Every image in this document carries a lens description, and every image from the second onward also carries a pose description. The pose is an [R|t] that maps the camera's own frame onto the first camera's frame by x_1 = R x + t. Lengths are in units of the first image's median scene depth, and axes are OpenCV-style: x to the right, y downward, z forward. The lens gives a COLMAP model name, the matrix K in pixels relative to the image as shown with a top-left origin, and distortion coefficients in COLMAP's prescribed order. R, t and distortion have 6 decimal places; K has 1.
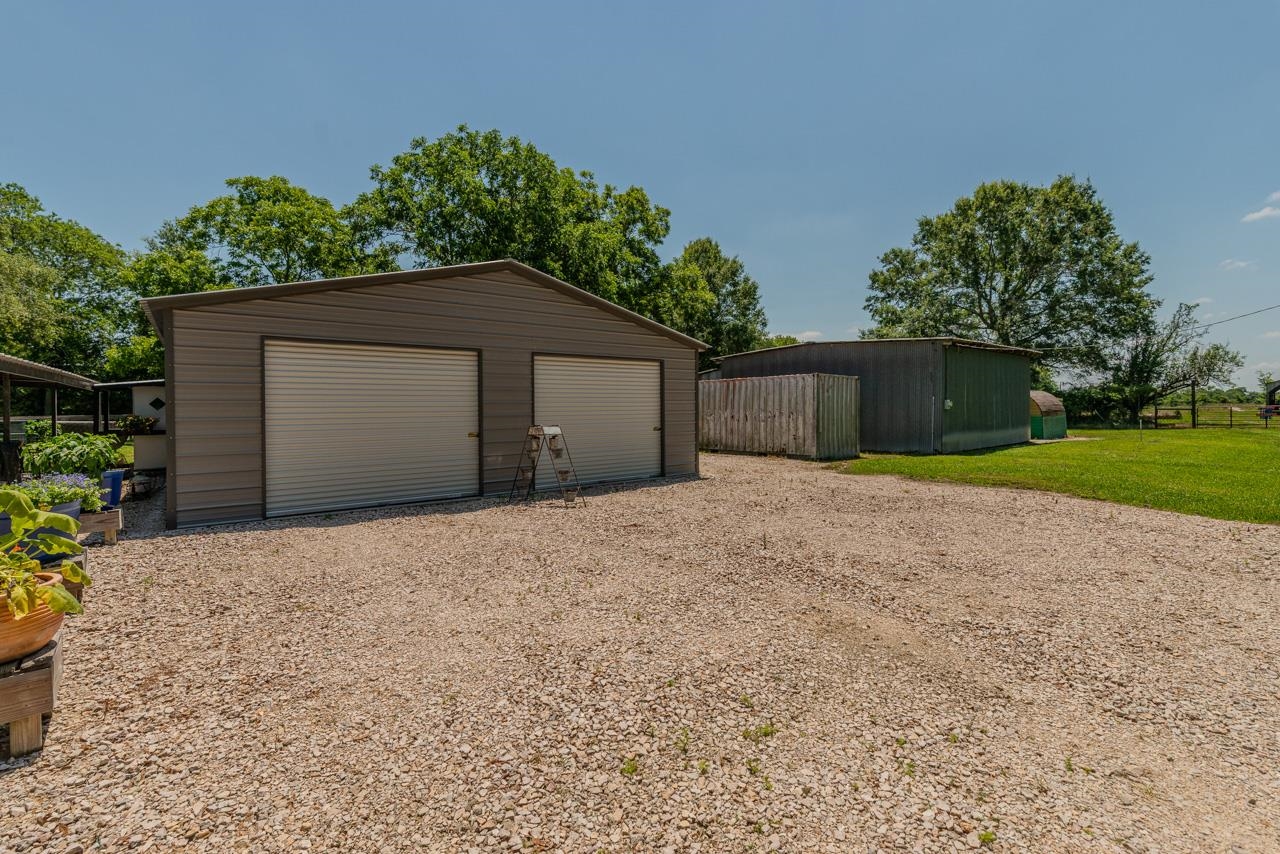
lens RADIAL K [[544.9, 0, 643.8], [0, 544.9, 414.9], [0, 0, 1]] dist [-0.000412, 0.000621]
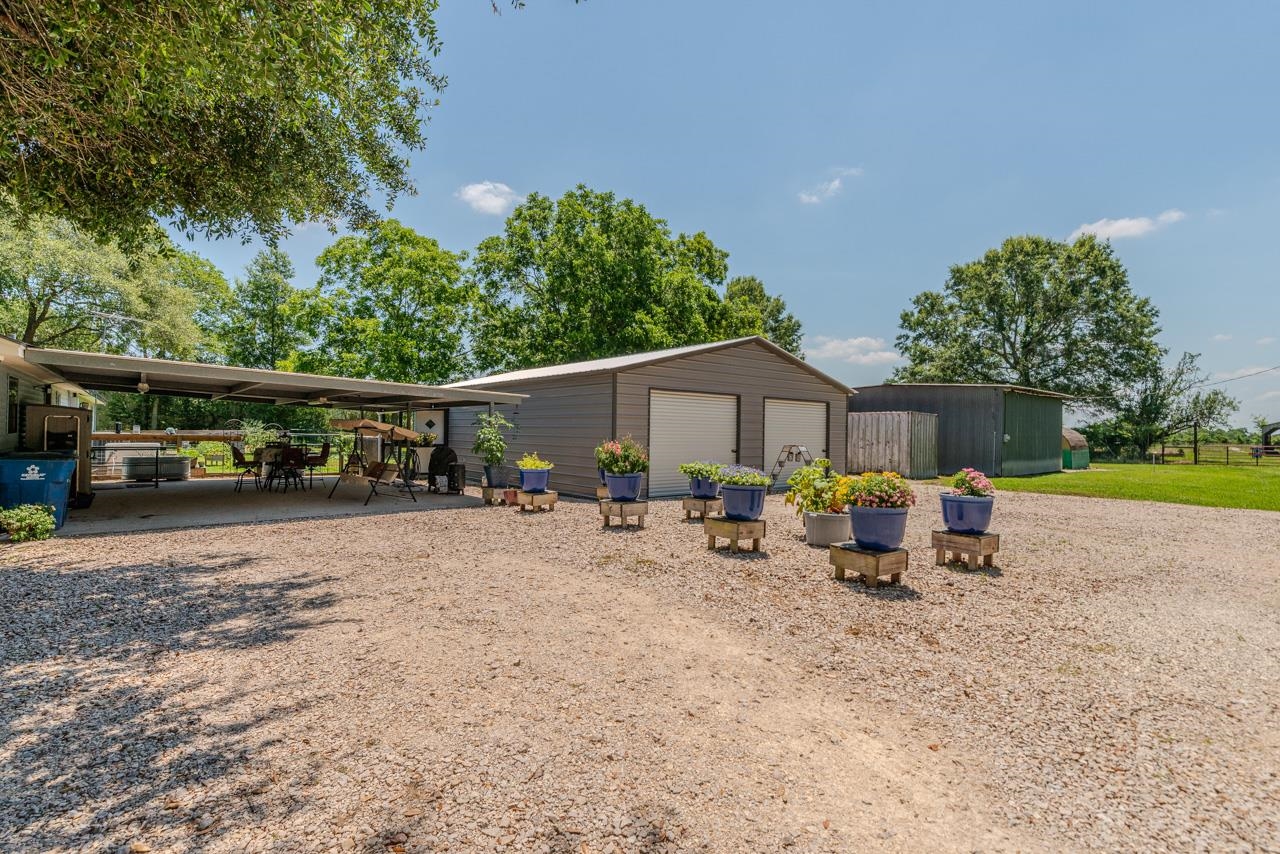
lens RADIAL K [[581.2, 0, 636.3], [0, 581.2, 434.3], [0, 0, 1]] dist [-0.000837, -0.000872]
pose [[0.999420, 0.024483, 0.023660, -0.152251], [-0.024193, 0.999630, -0.012463, 0.004176], [-0.023957, 0.011884, 0.999642, -0.149152]]
